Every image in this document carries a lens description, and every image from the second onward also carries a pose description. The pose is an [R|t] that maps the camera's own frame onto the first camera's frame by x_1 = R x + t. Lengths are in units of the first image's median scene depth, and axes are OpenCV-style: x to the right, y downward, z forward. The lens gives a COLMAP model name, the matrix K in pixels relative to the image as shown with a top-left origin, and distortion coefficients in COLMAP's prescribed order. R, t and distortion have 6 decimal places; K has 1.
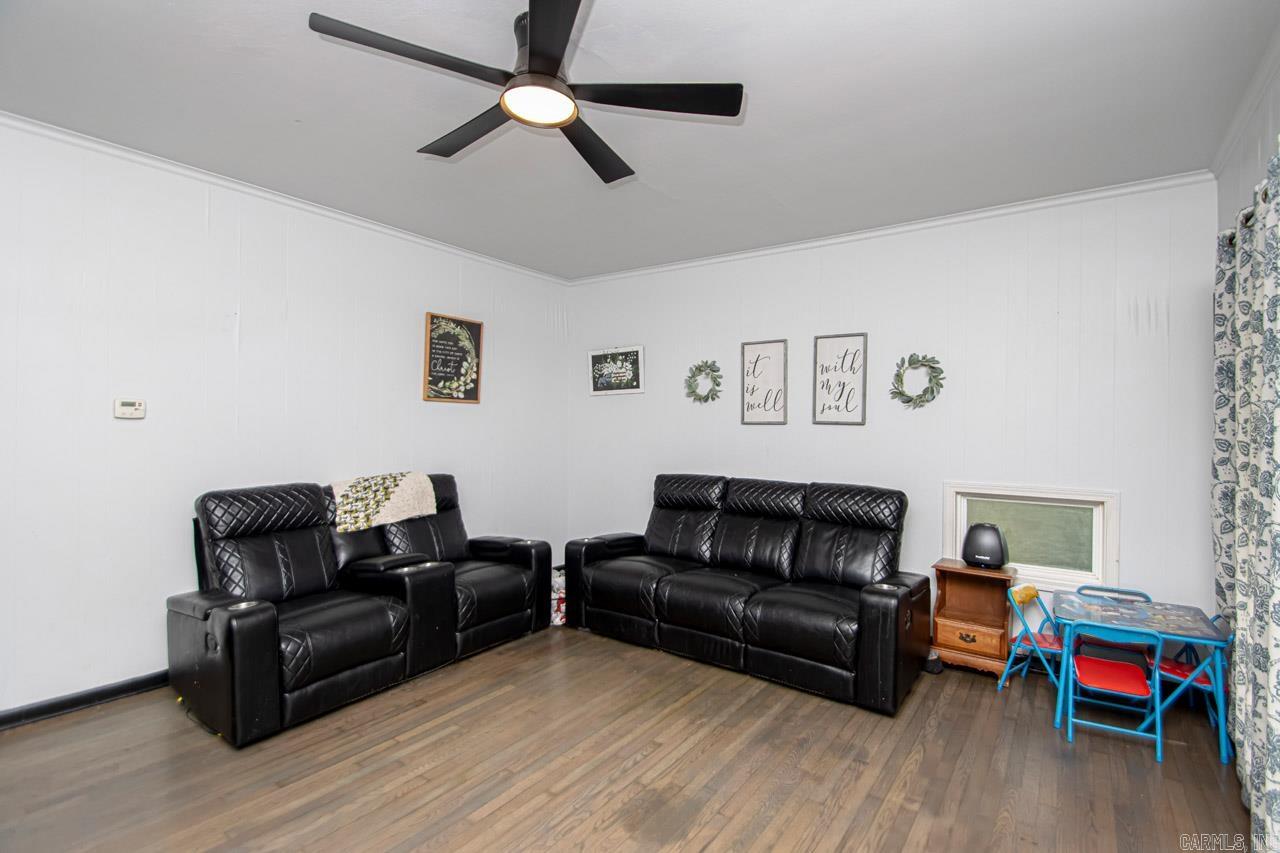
lens RADIAL K [[601.4, 0, 647.1], [0, 601.4, 425.7], [0, 0, 1]] dist [0.015244, -0.013103]
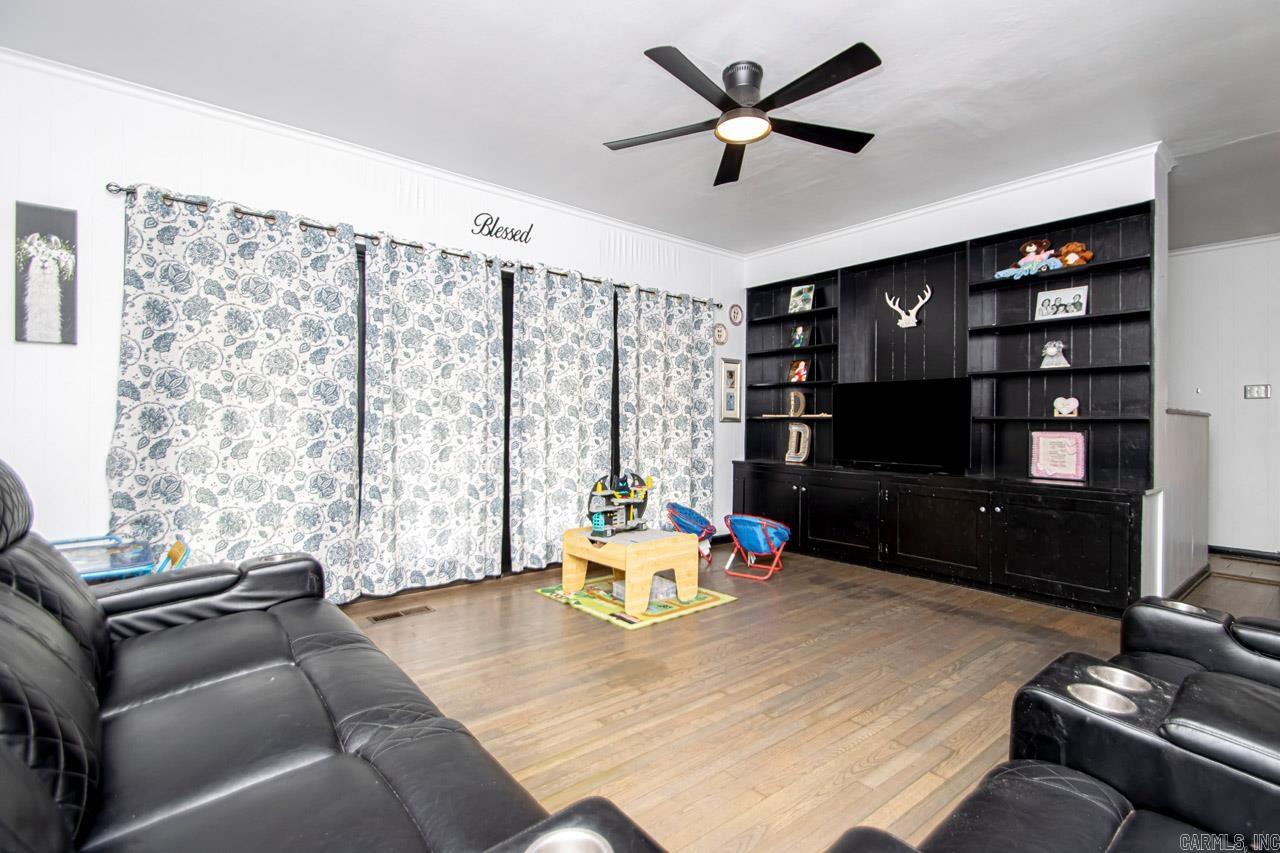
lens RADIAL K [[601.4, 0, 649.9], [0, 601.4, 422.3], [0, 0, 1]] dist [0.015244, -0.013103]
pose [[-0.967428, -0.024773, 0.251930, -0.151603], [-0.023974, 0.999693, 0.006240, 0.058902], [-0.252008, -0.000003, -0.967725, 1.082637]]
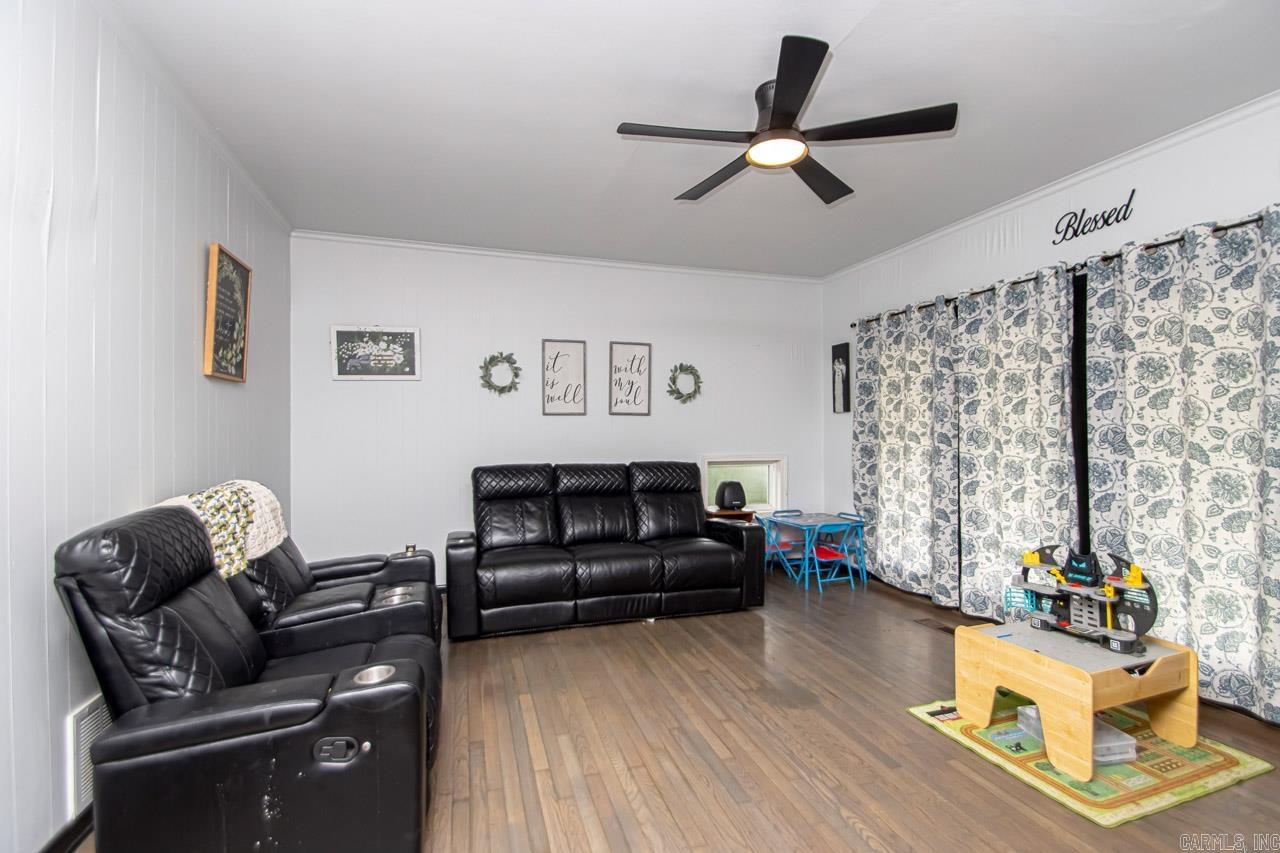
lens RADIAL K [[601.4, 0, 662.0], [0, 601.4, 422.6], [0, 0, 1]] dist [0.015244, -0.013103]
pose [[0.587582, -0.003679, 0.809157, -0.610486], [0.008951, 0.999958, -0.001953, 0.015745], [-0.809115, 0.008390, 0.587590, 0.209454]]
